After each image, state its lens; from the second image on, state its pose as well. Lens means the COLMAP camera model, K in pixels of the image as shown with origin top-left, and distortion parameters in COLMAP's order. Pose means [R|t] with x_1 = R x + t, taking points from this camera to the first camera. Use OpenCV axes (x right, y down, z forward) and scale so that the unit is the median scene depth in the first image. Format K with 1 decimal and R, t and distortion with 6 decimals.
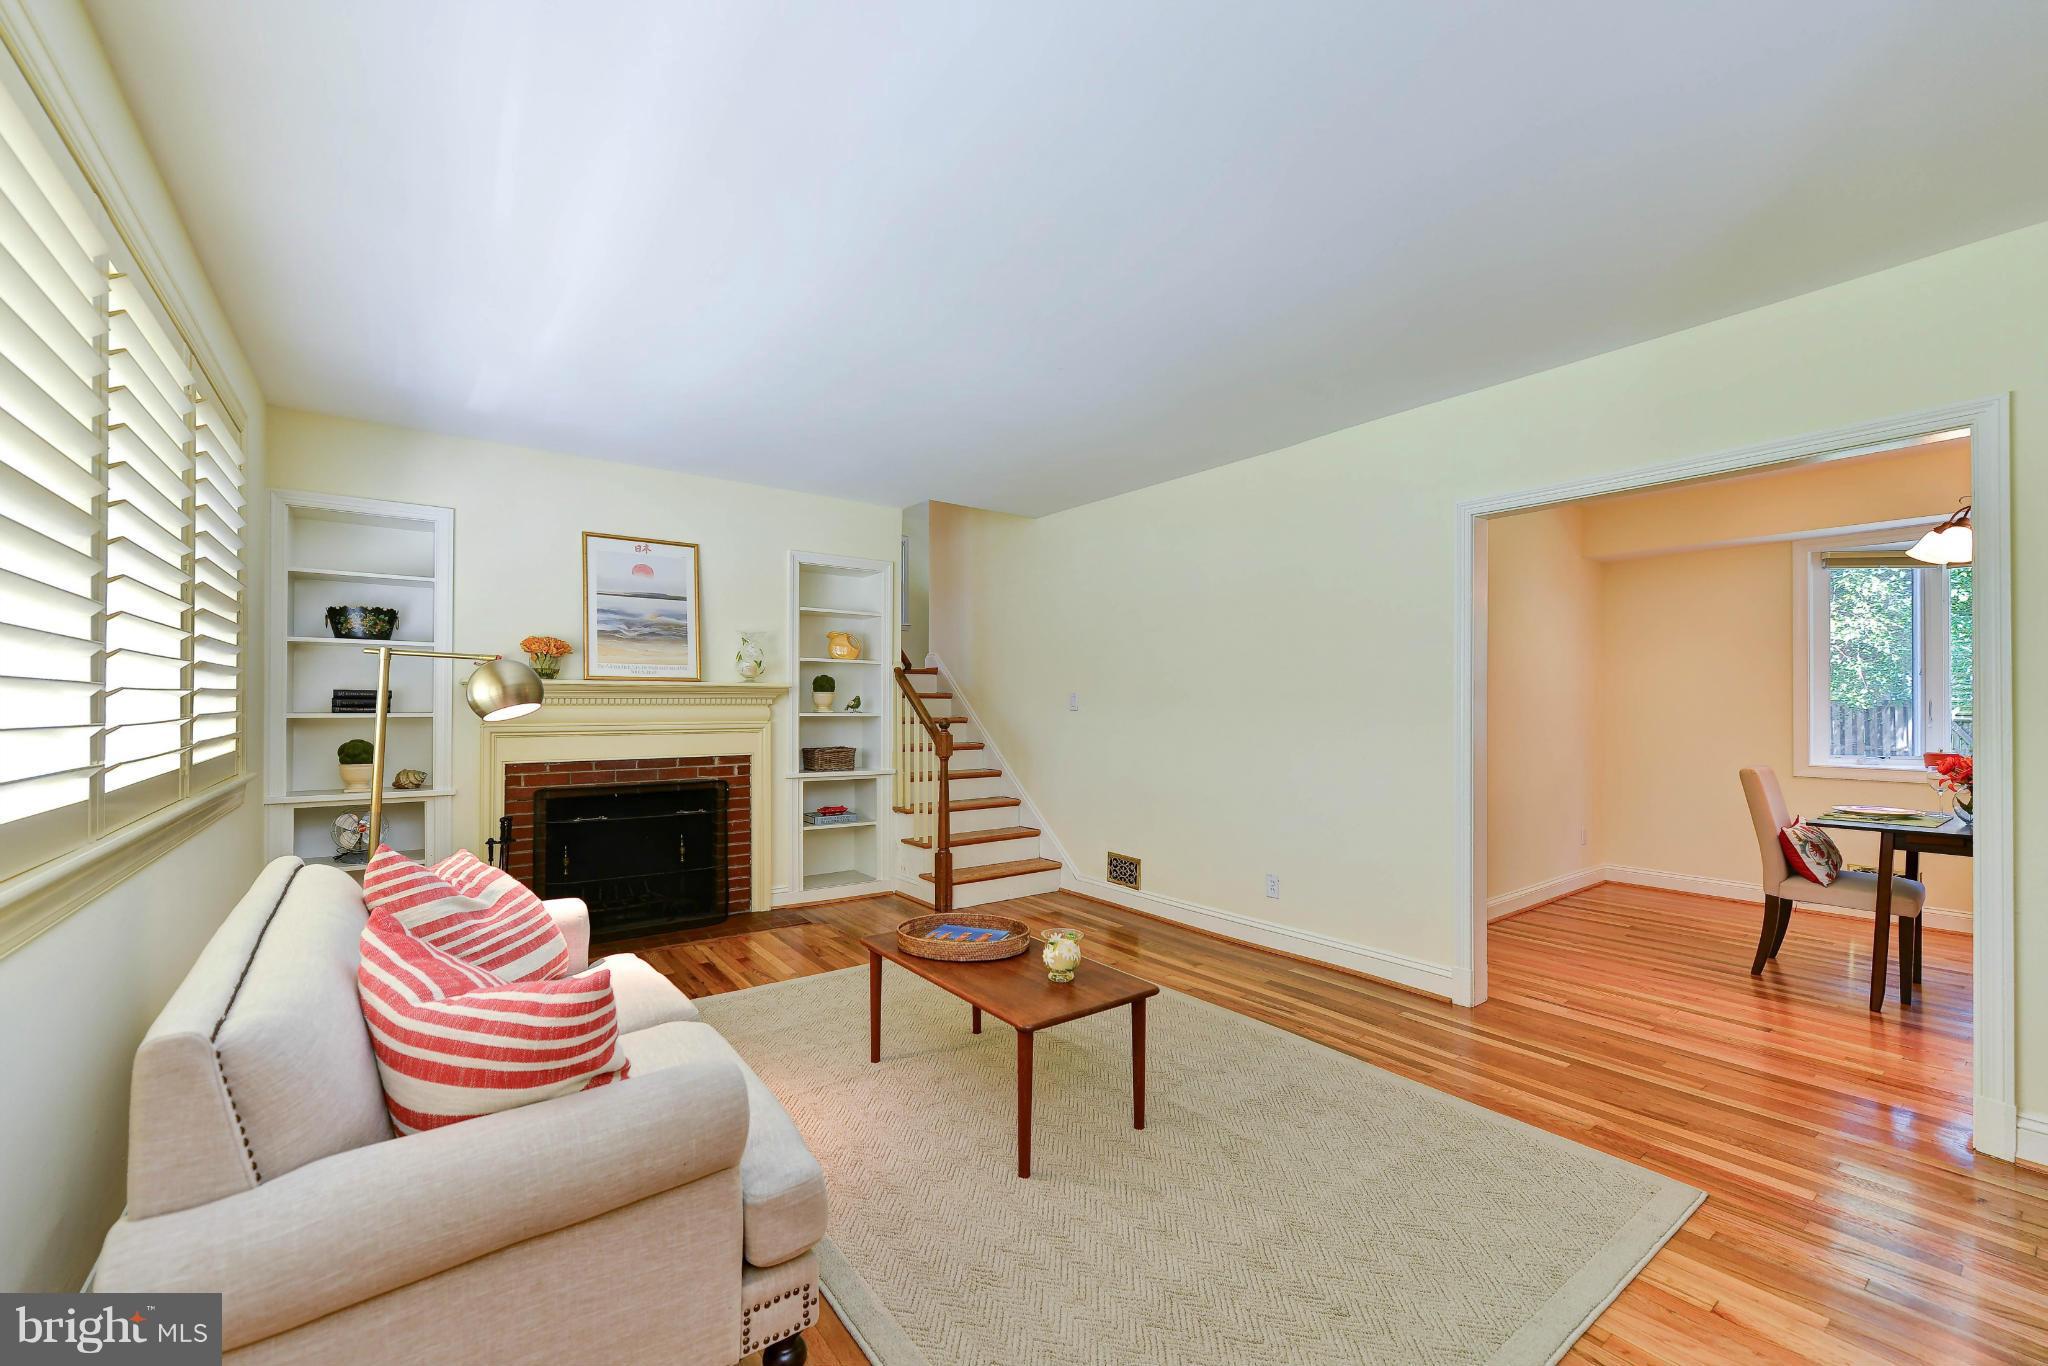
lens RADIAL K [[834.2, 0, 1026.5], [0, 834.2, 698.1], [0, 0, 1]] dist [0.002002, -0.000559]
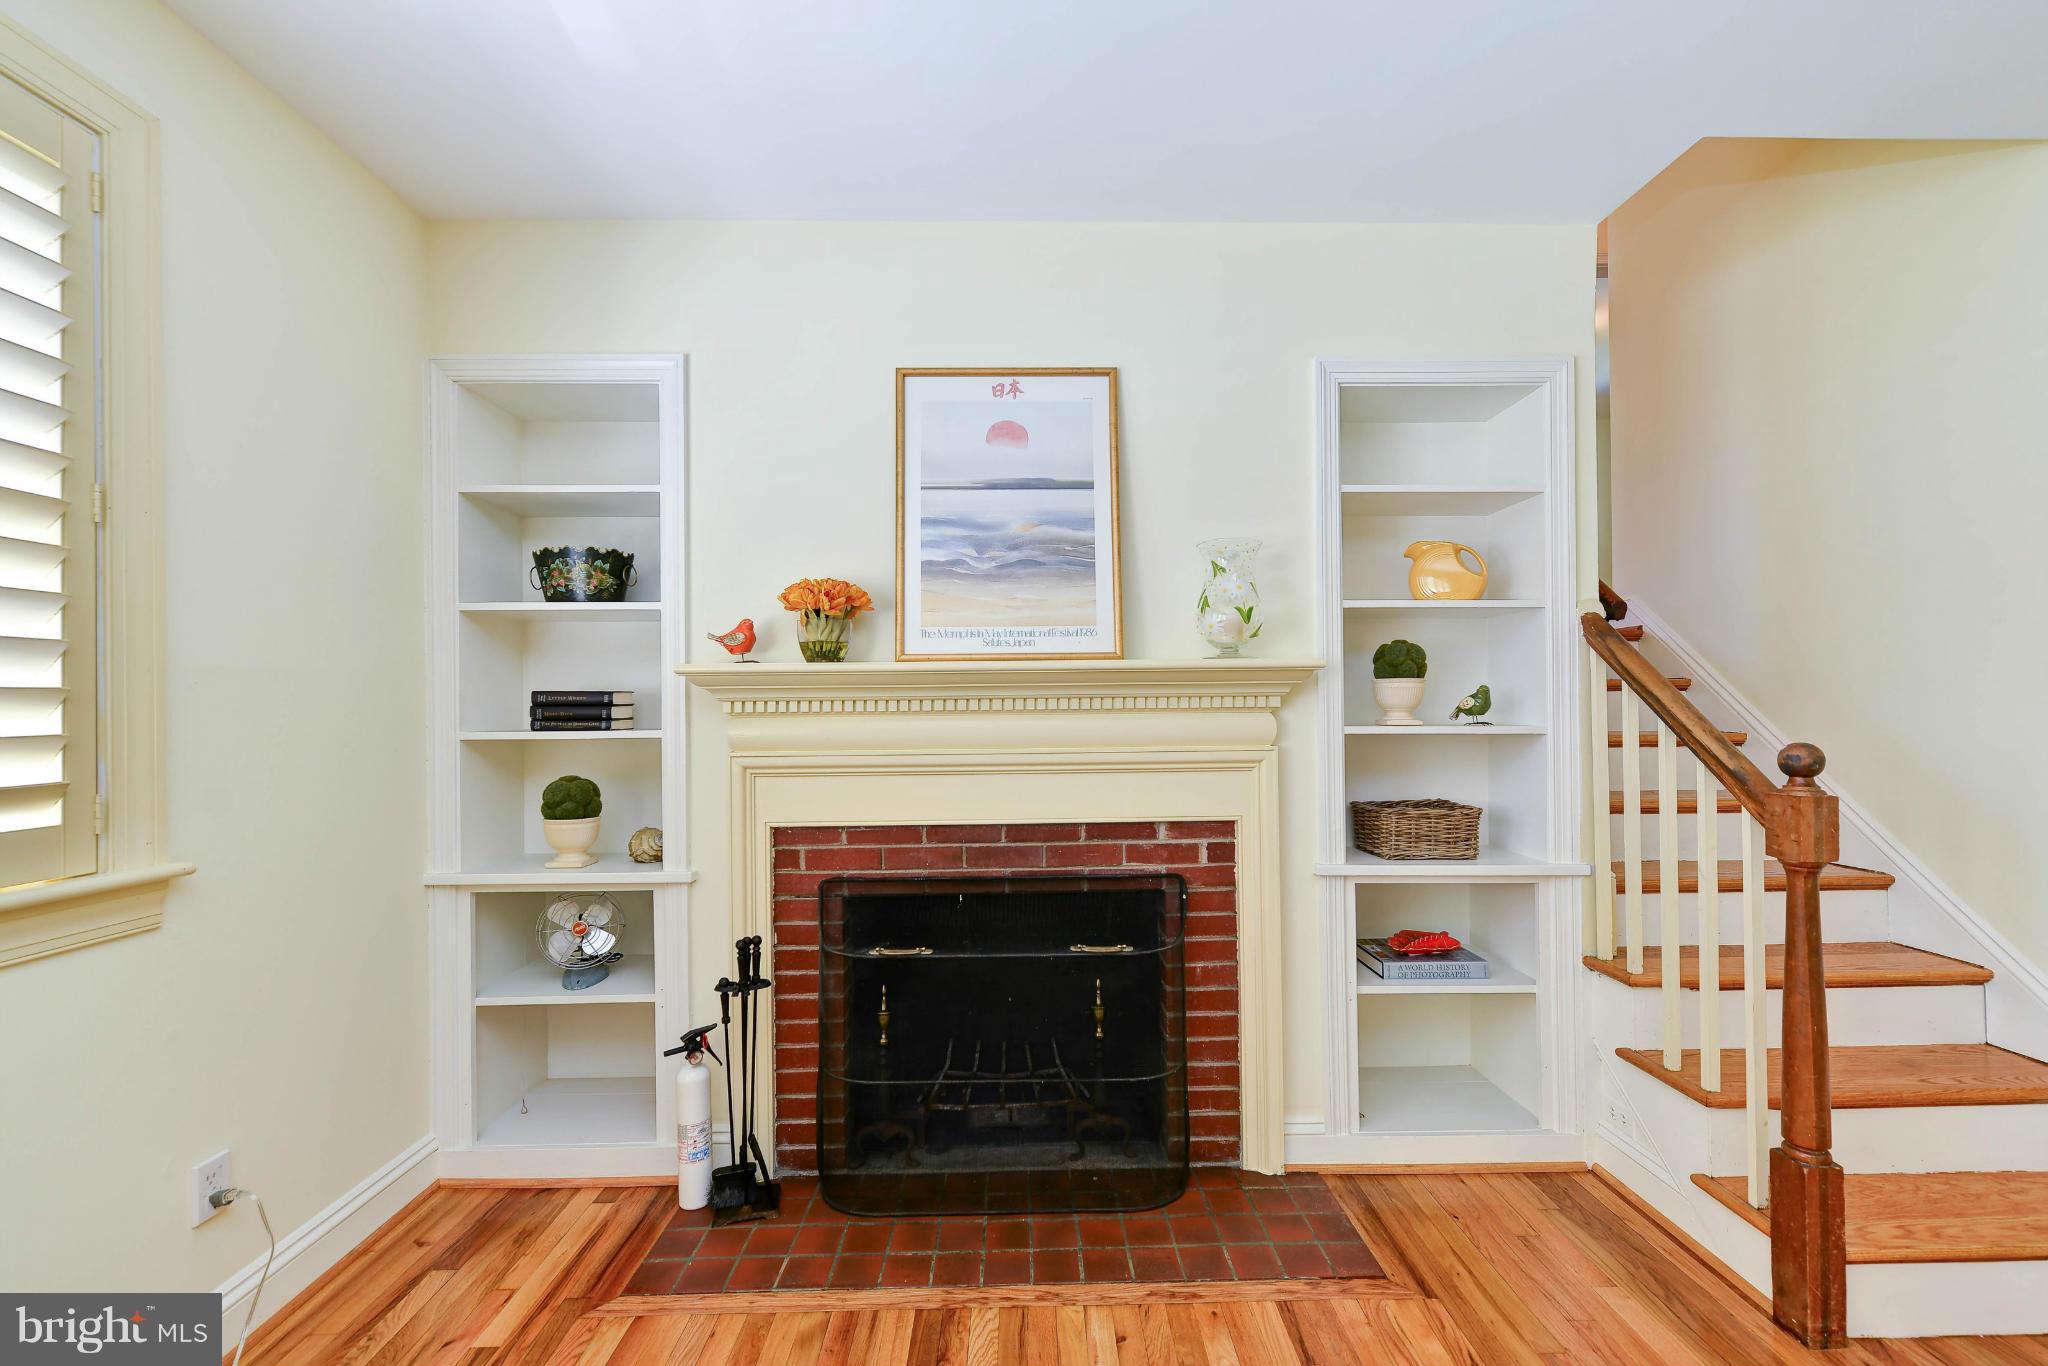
lens RADIAL K [[834.2, 0, 1029.3], [0, 834.2, 712.0], [0, 0, 1]] dist [0.002002, -0.000559]
pose [[0.815332, -0.009630, -0.578914, -0.162285], [0.015889, 0.999857, 0.005745, 0.005272], [0.578776, -0.013882, 0.815368, 0.579191]]
